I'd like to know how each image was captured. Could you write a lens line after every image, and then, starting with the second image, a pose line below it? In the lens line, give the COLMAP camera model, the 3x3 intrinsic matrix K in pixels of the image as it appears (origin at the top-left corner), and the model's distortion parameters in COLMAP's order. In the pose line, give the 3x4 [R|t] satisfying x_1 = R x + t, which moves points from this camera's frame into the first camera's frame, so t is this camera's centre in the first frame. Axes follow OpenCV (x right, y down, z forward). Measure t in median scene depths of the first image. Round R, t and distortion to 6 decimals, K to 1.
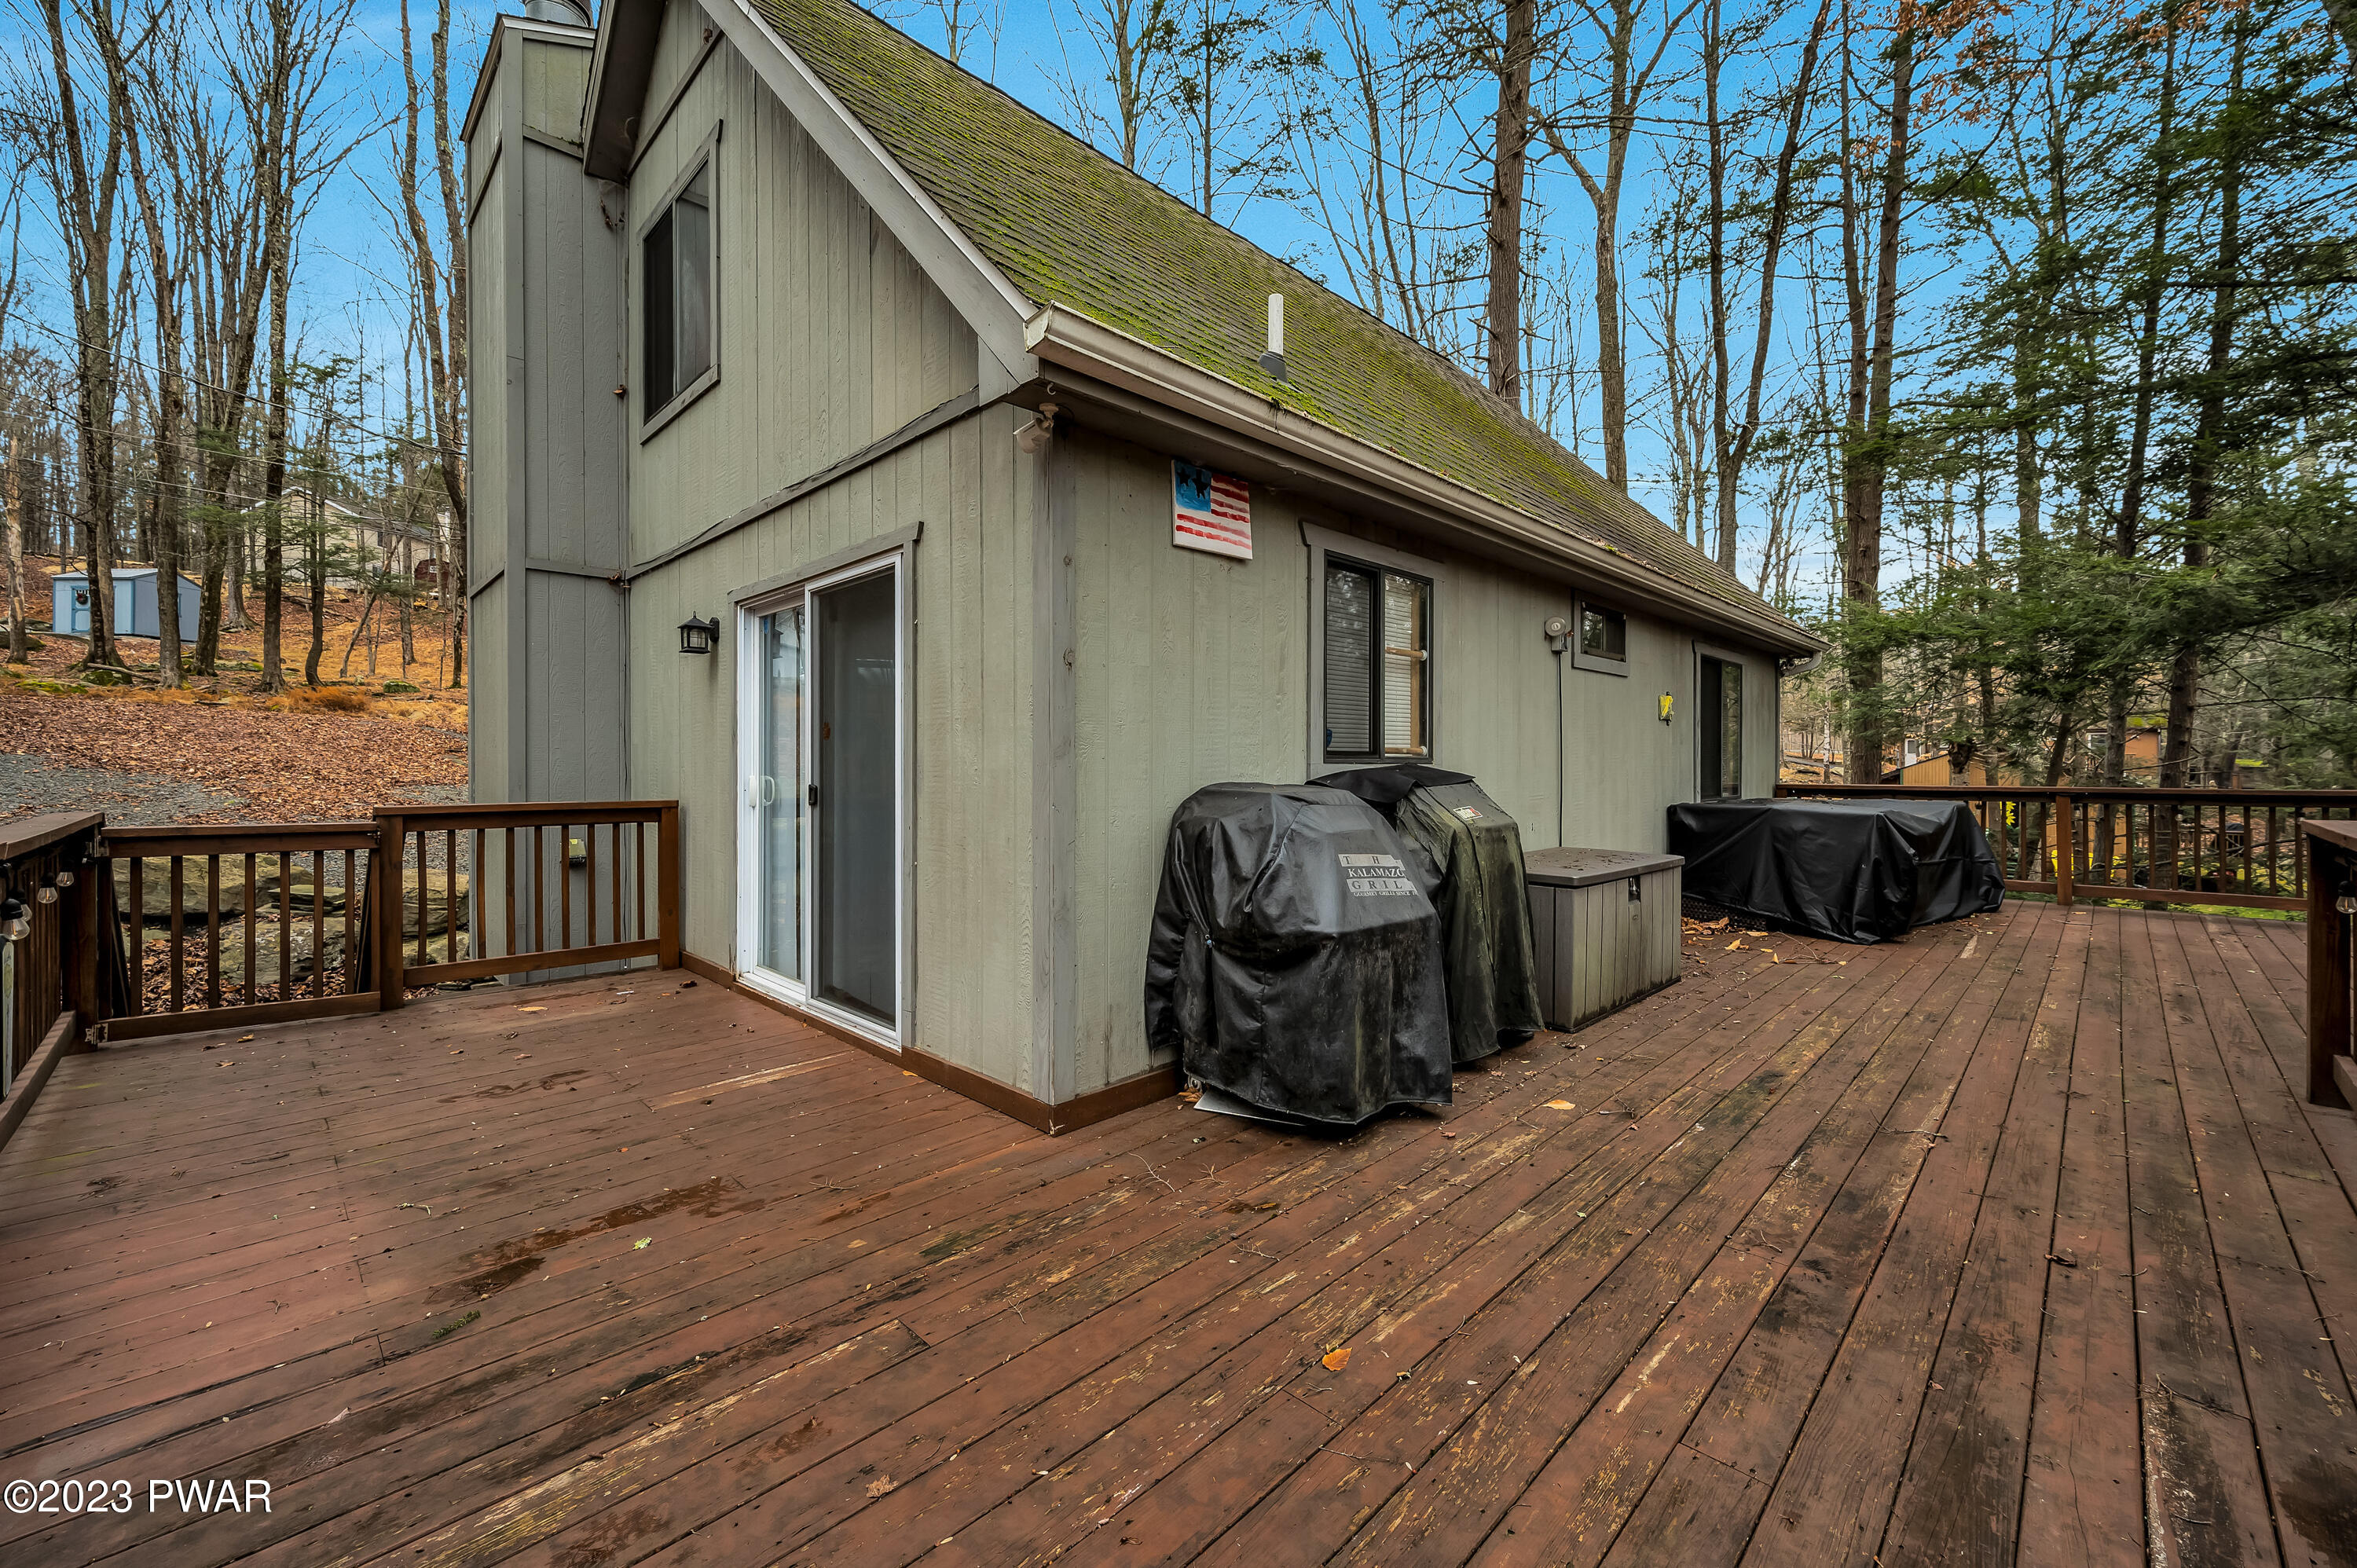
lens RADIAL K [[919.9, 0, 1176.8], [0, 919.9, 781.4], [0, 0, 1]] dist [-0.003037, 0.000127]
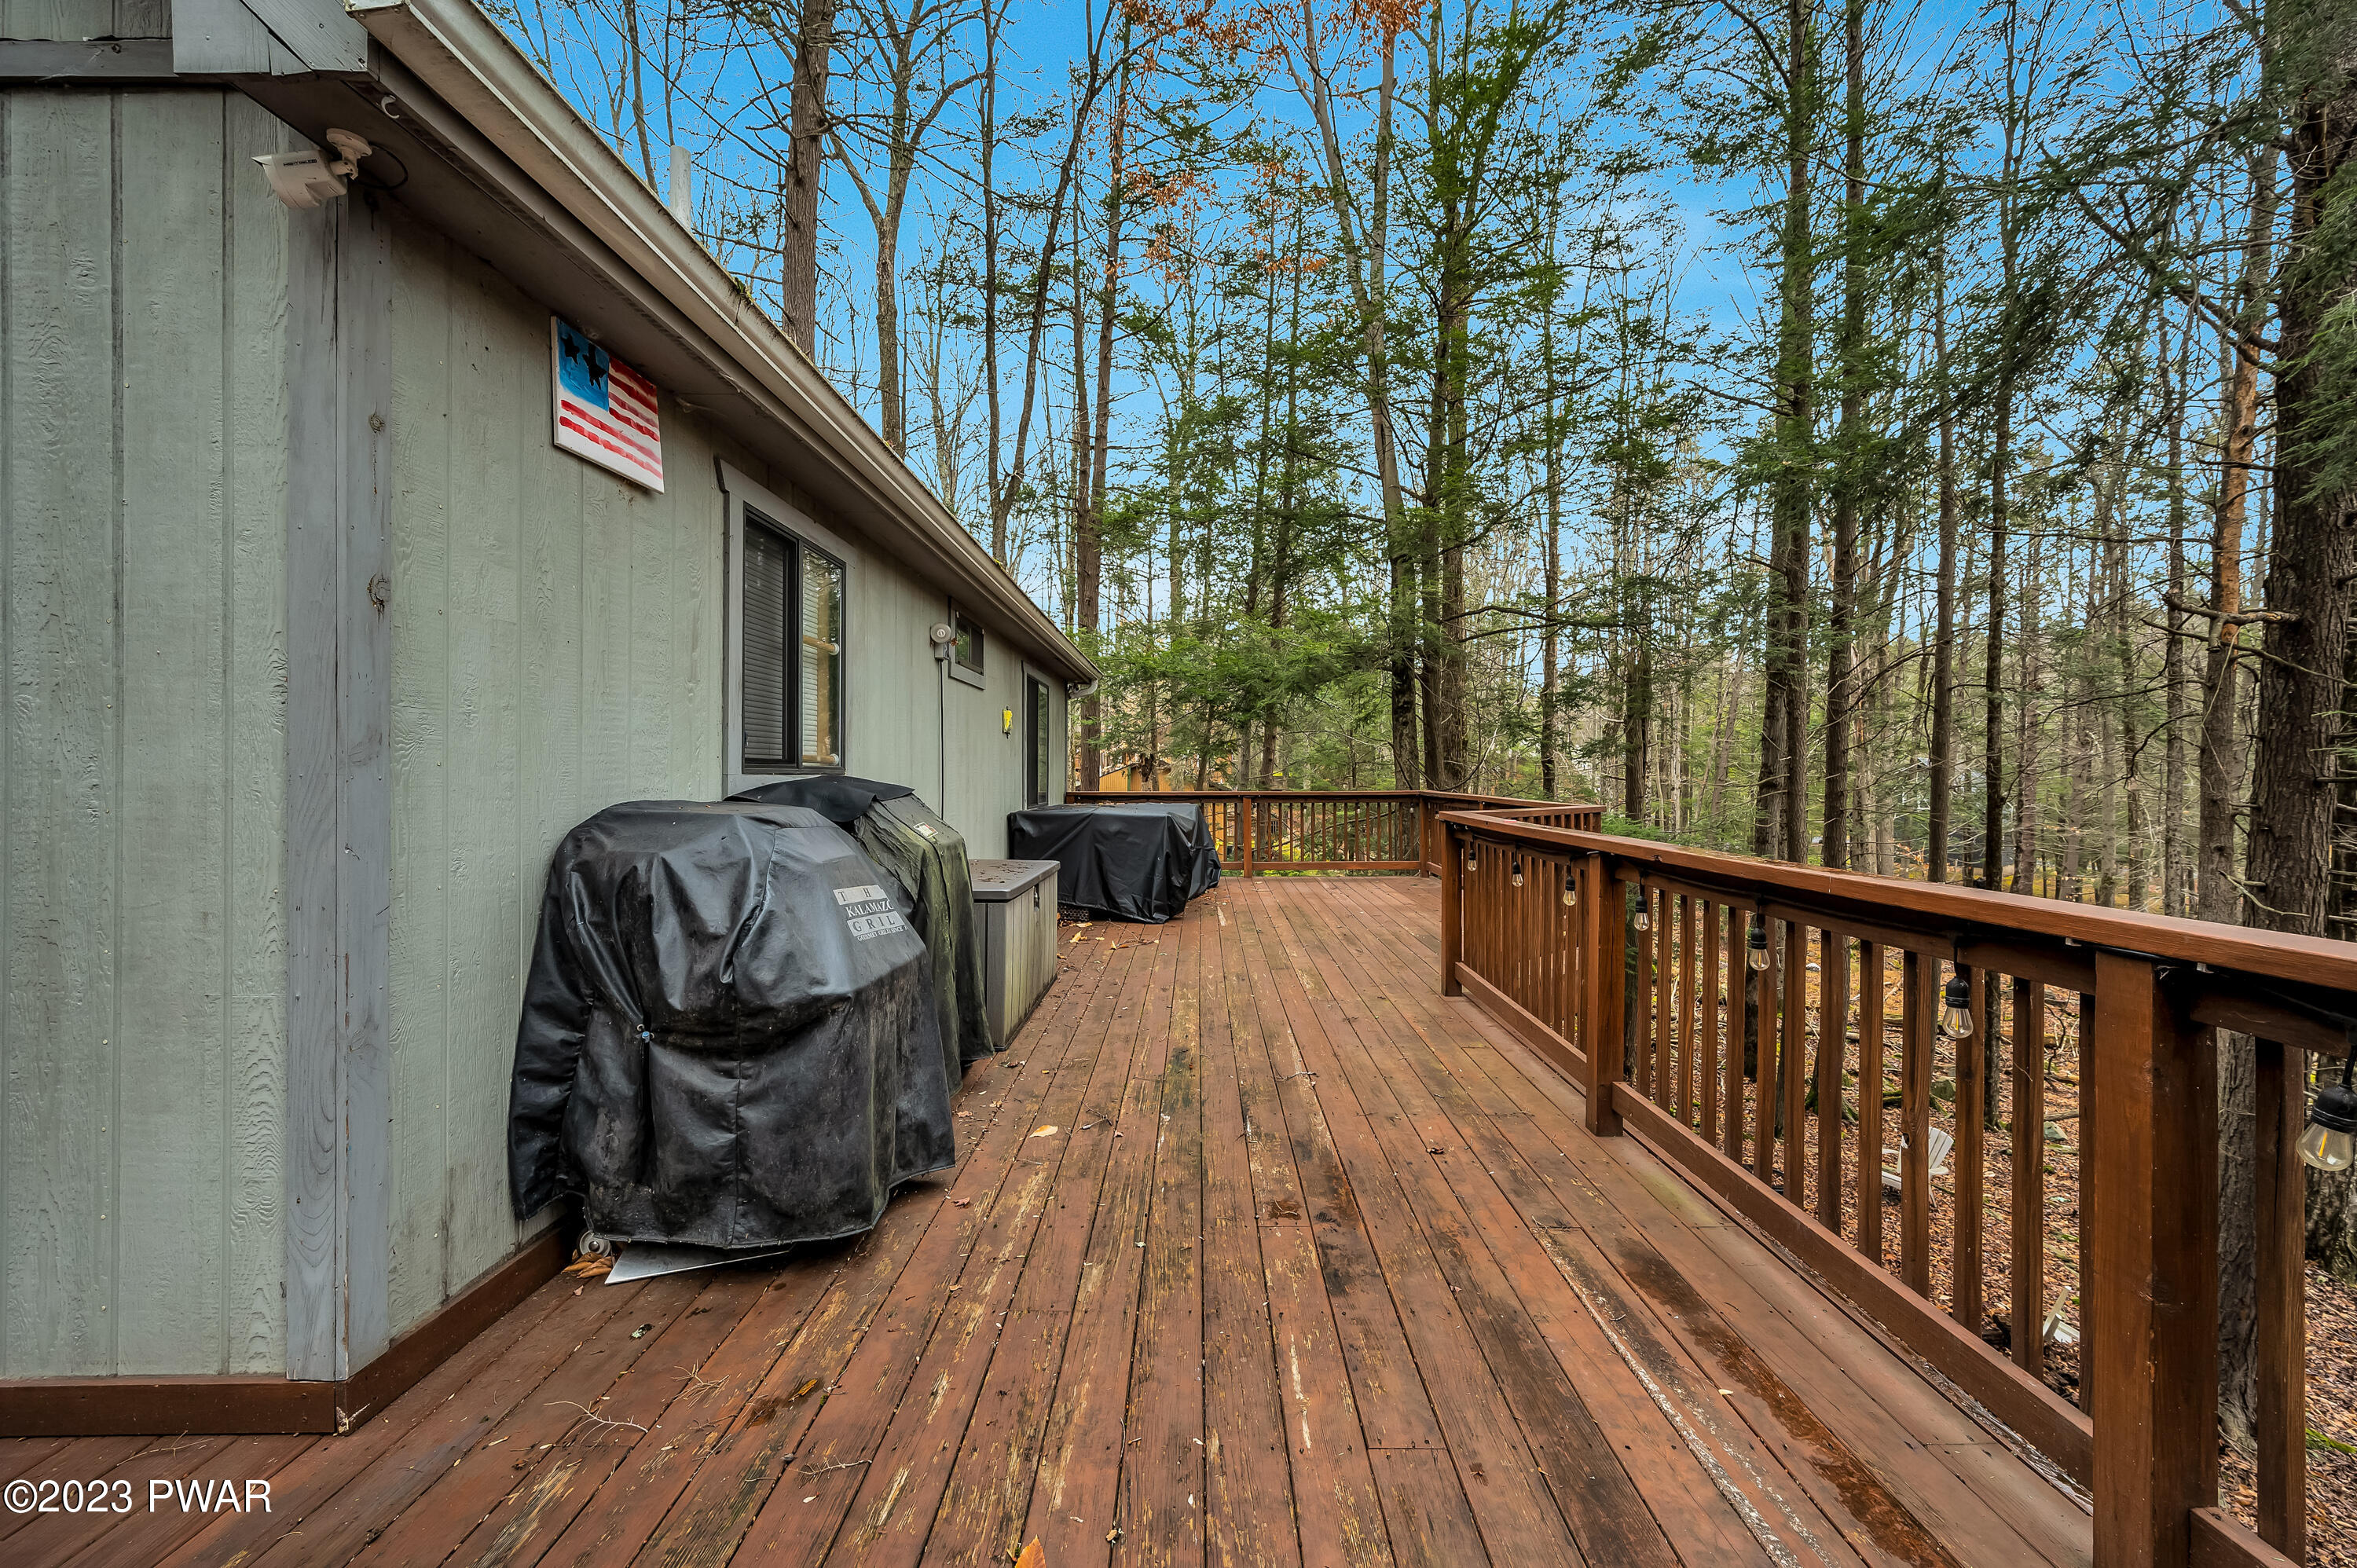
lens RADIAL K [[919.9, 0, 1185.2], [0, 919.9, 783.0], [0, 0, 1]] dist [-0.003037, 0.000127]
pose [[0.704294, -0.005780, 0.709885, -0.155229], [0.011852, 0.999923, -0.003617, -0.005235], [-0.709810, 0.010961, 0.704308, 0.214076]]
